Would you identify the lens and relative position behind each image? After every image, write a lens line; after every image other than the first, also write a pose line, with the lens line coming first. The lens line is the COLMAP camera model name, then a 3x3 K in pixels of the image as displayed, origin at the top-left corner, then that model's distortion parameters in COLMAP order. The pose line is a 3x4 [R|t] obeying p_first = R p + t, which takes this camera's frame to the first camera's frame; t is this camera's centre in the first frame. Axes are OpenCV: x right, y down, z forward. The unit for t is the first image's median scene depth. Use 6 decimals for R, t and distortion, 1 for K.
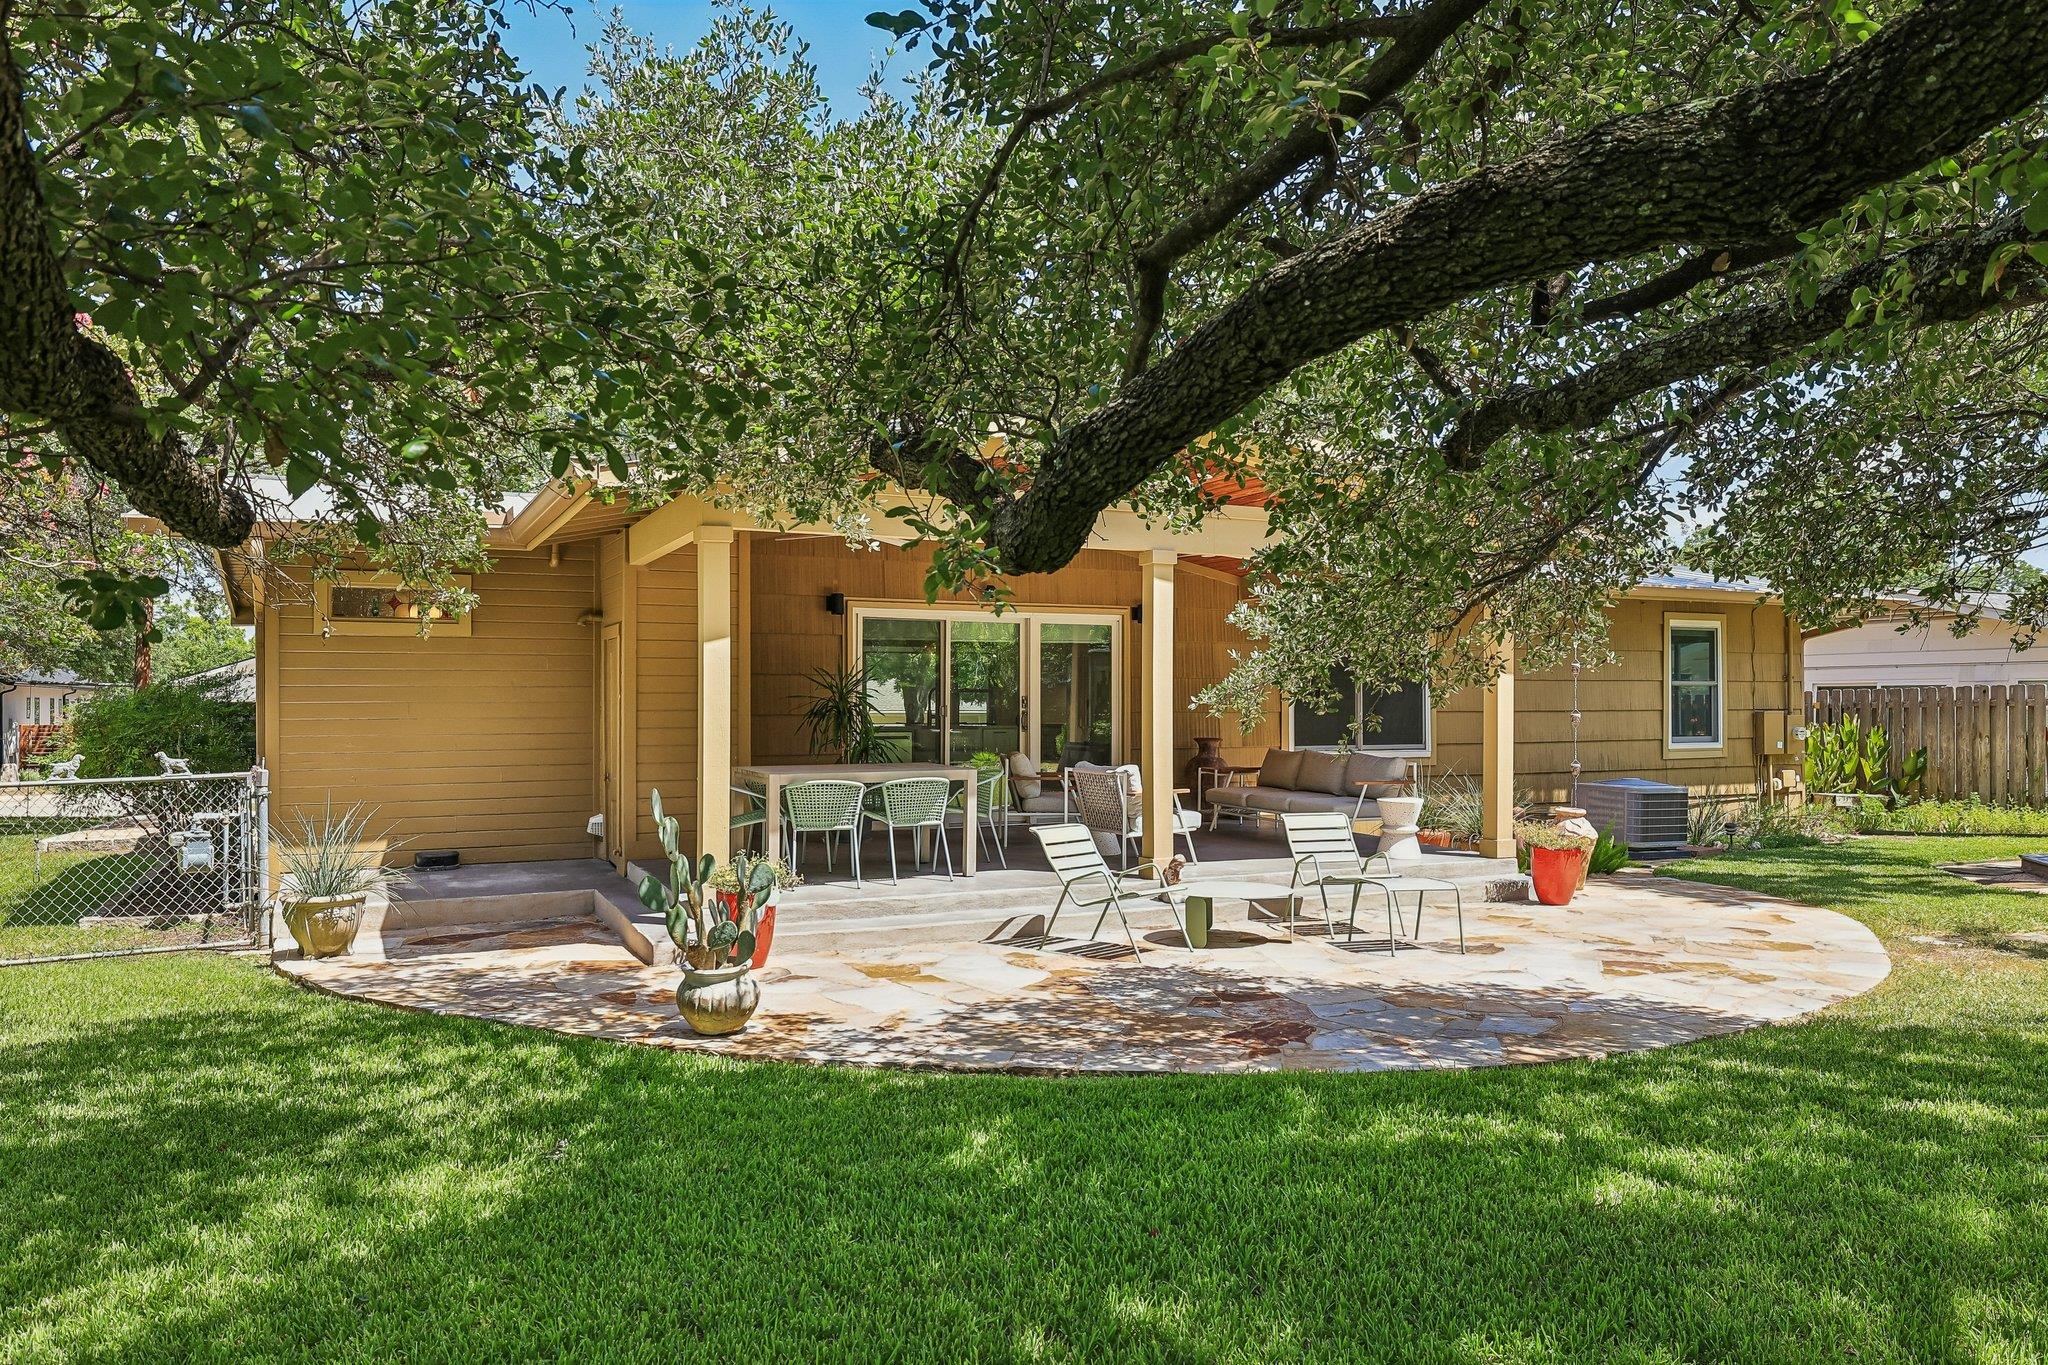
lens RADIAL K [[1445.7, 0, 1026.3], [0, 1445.7, 698.9], [0, 0, 1]] dist [-0.008285, 0.000746]
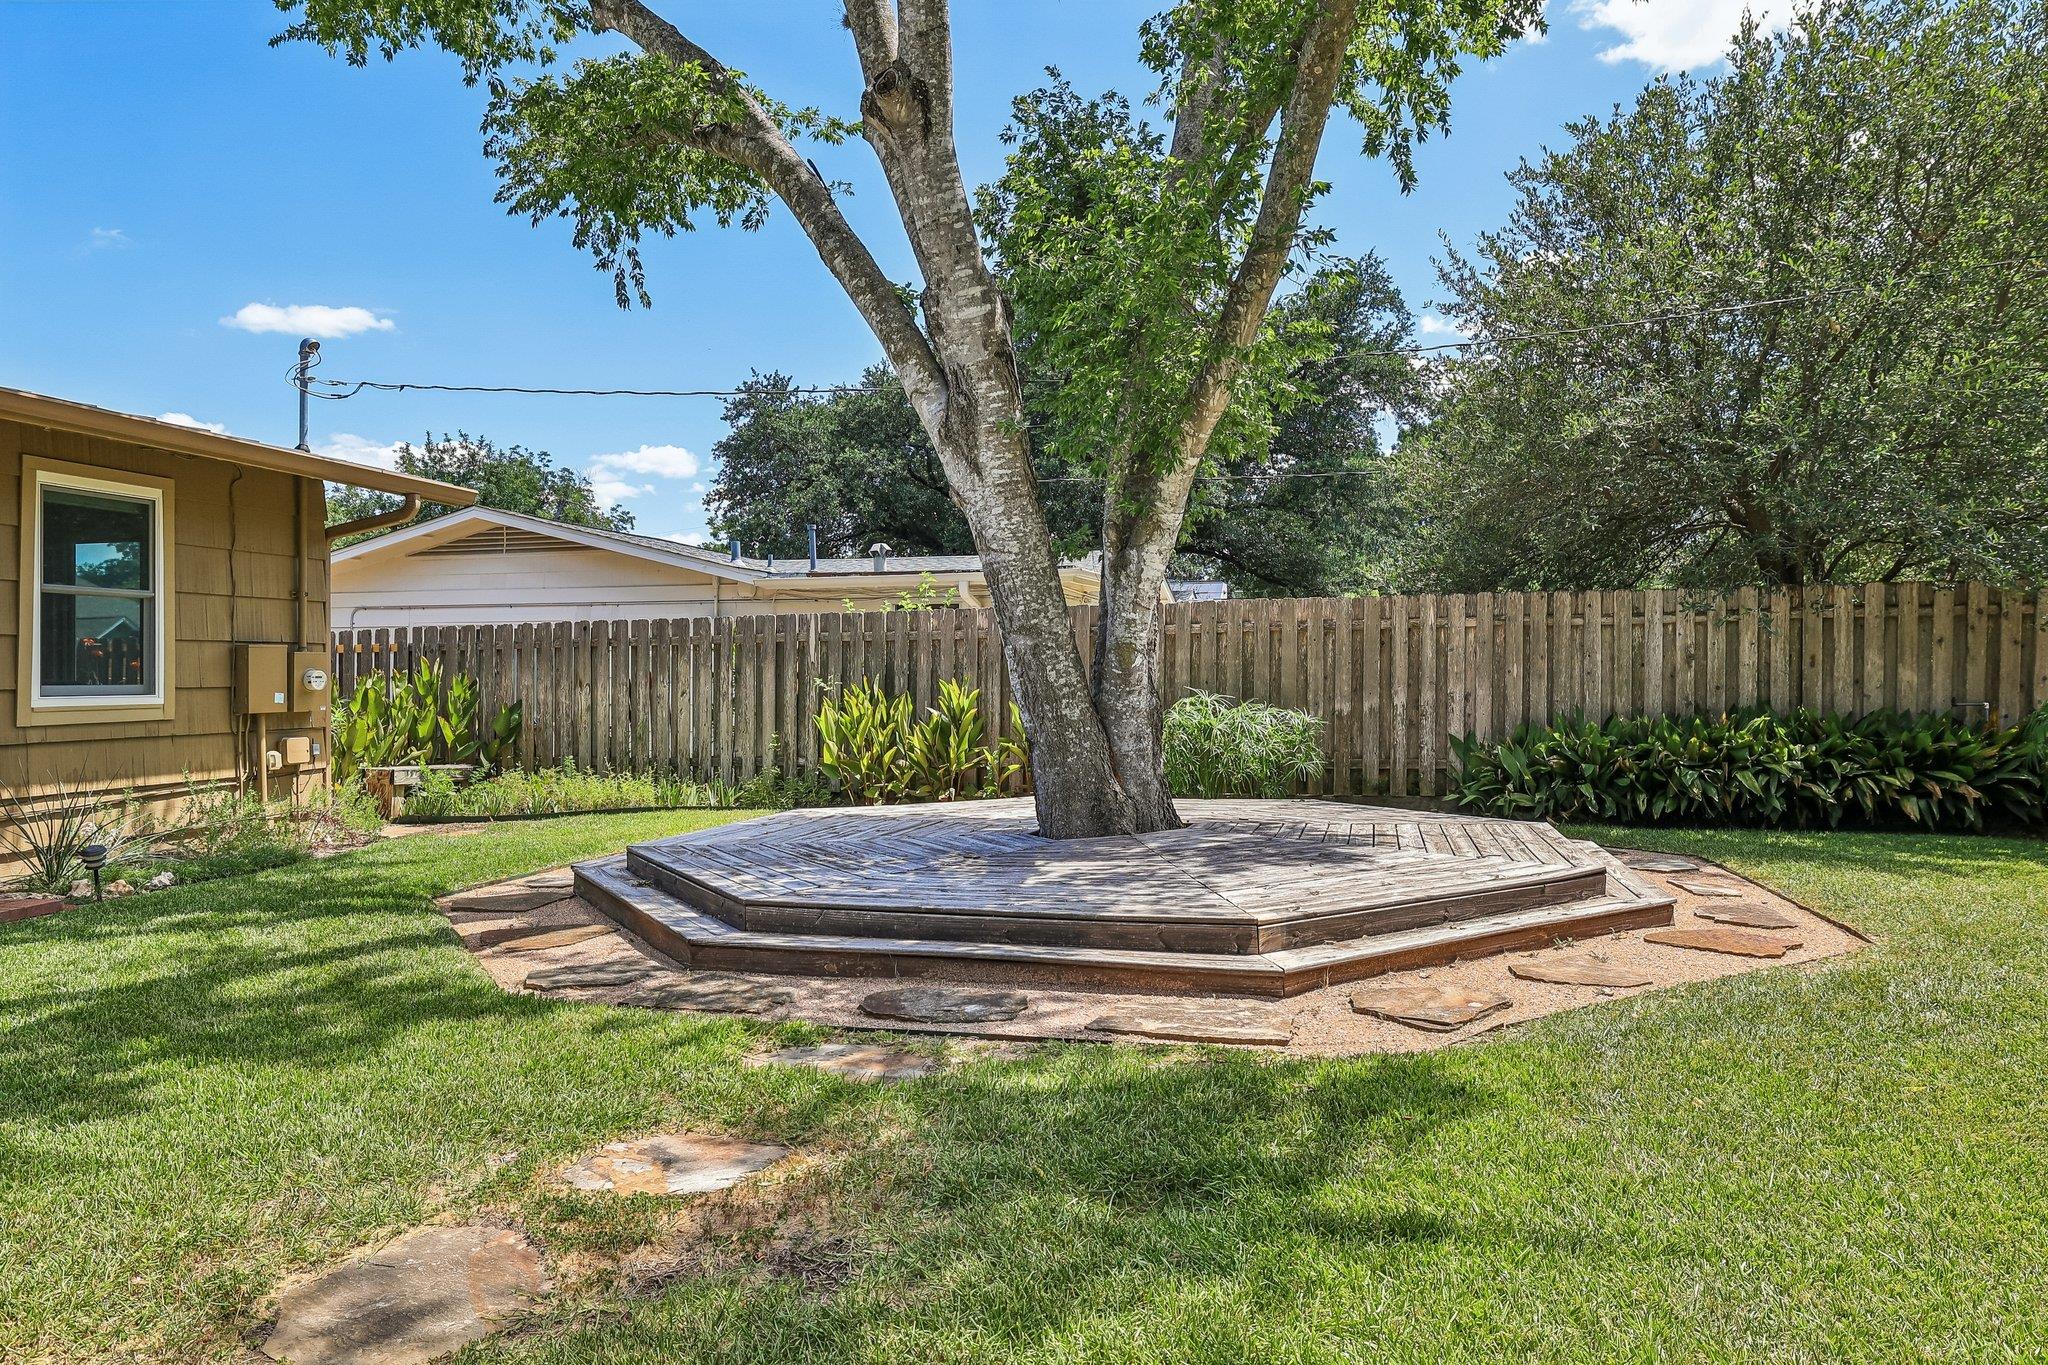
lens RADIAL K [[1240.5, 0, 1035.3], [0, 1240.5, 661.5], [0, 0, 1]] dist [-0.000774, 0.002908]
pose [[0.634374, 0.008930, 0.772975, 0.433133], [-0.004332, 0.999959, -0.007997, 0.025723], [-0.773014, 0.001724, 0.634386, 0.551139]]
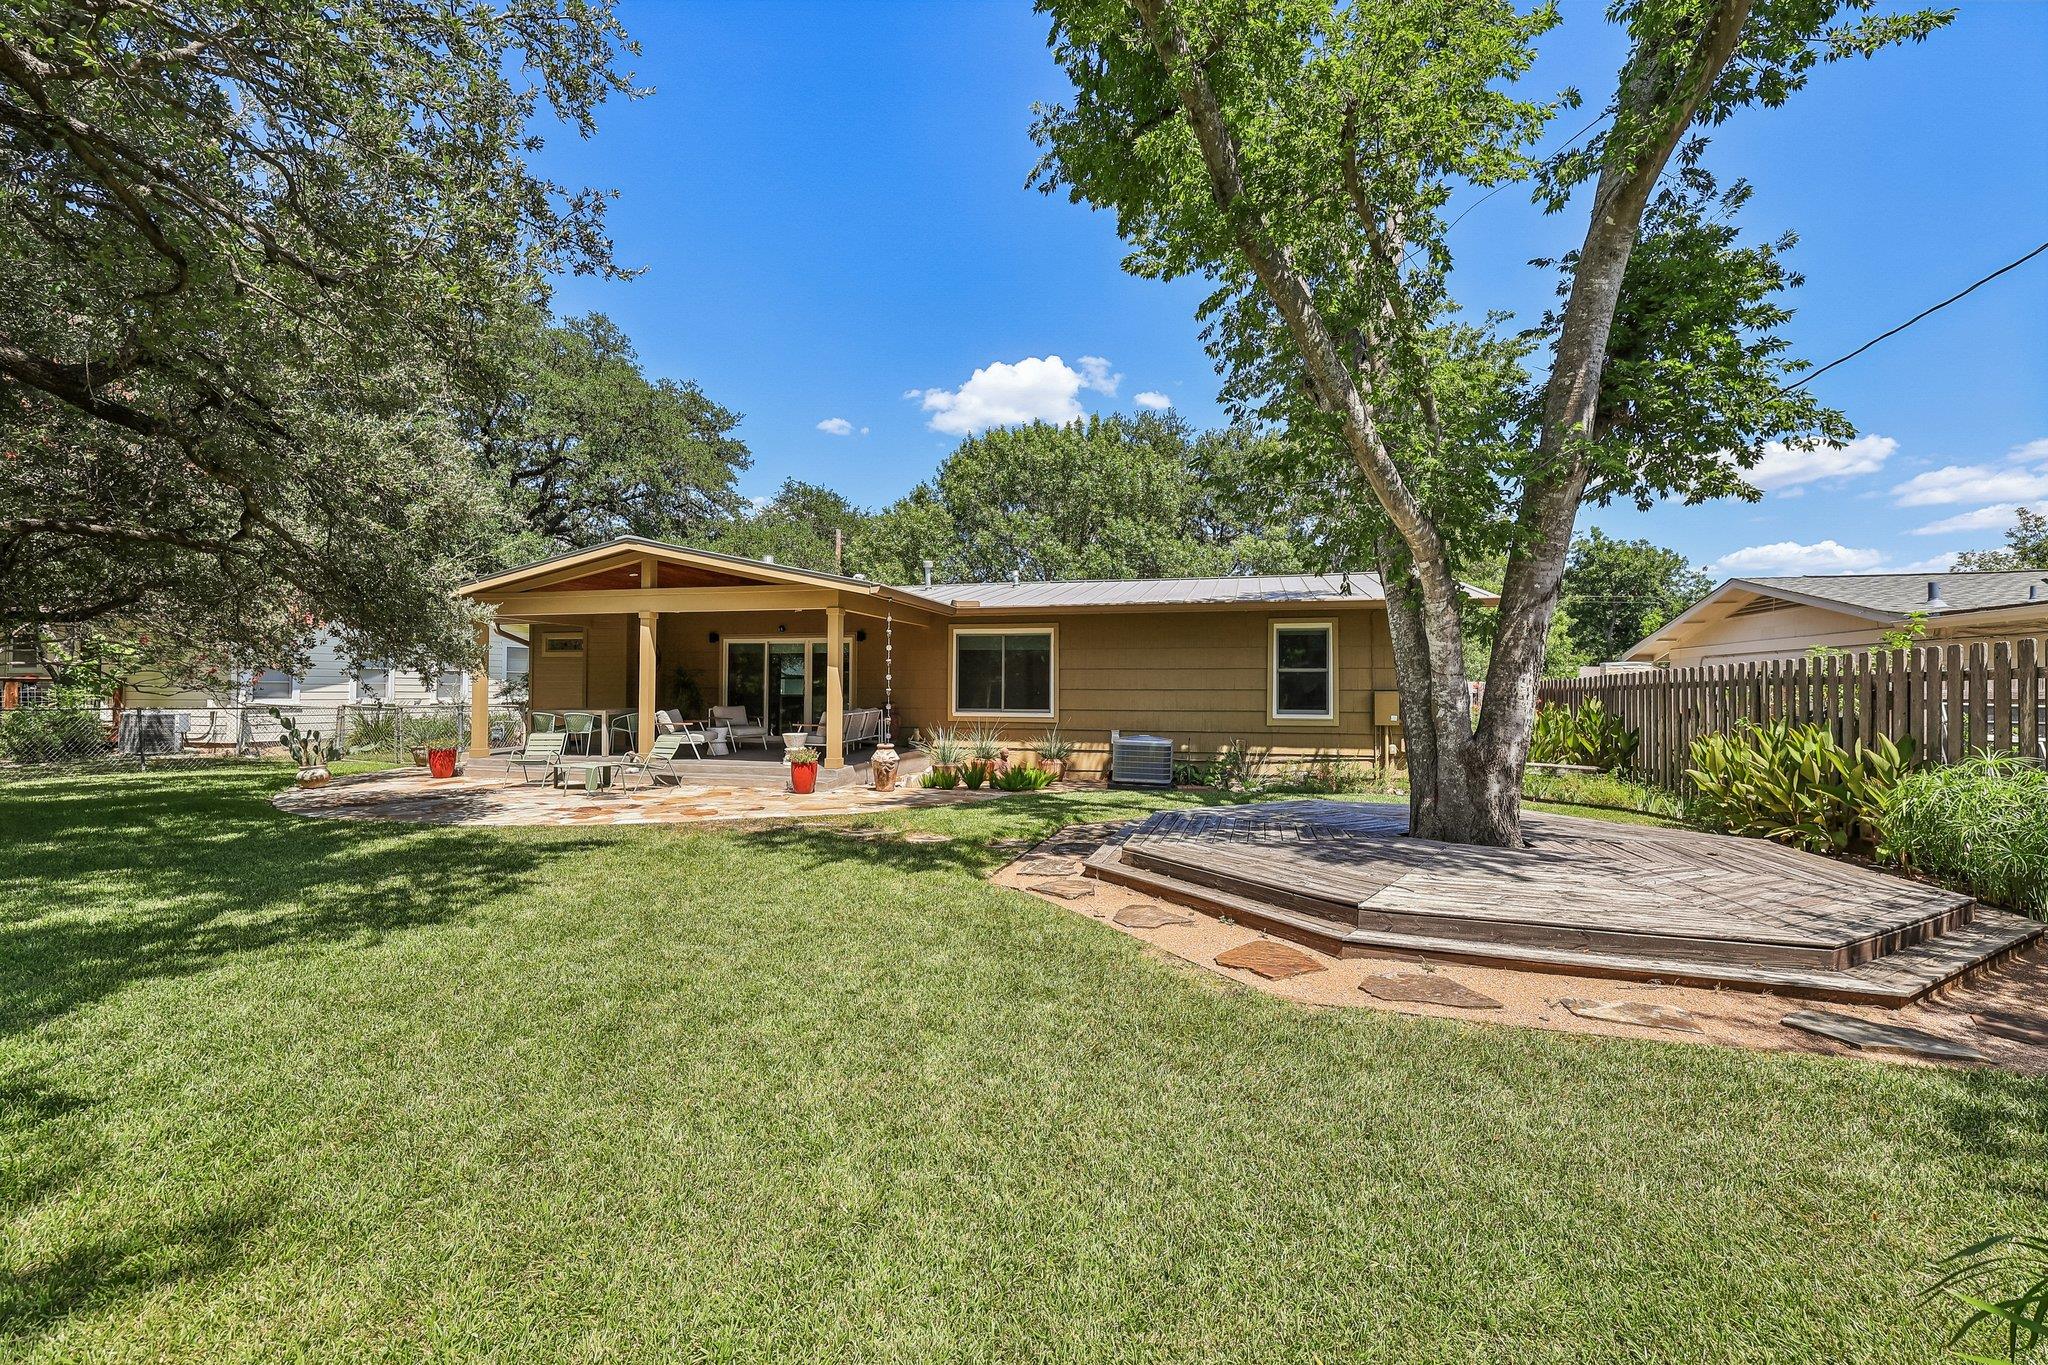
lens RADIAL K [[864.1, 0, 1018.8], [0, 864.1, 682.1], [0, 0, 1]] dist [-0.001130, 0.000762]
pose [[0.759423, 0.001618, -0.650595, 1.064888], [-0.001909, 0.999998, 0.000258, 0.000616], [0.650595, 0.001046, 0.759424, 0.294477]]
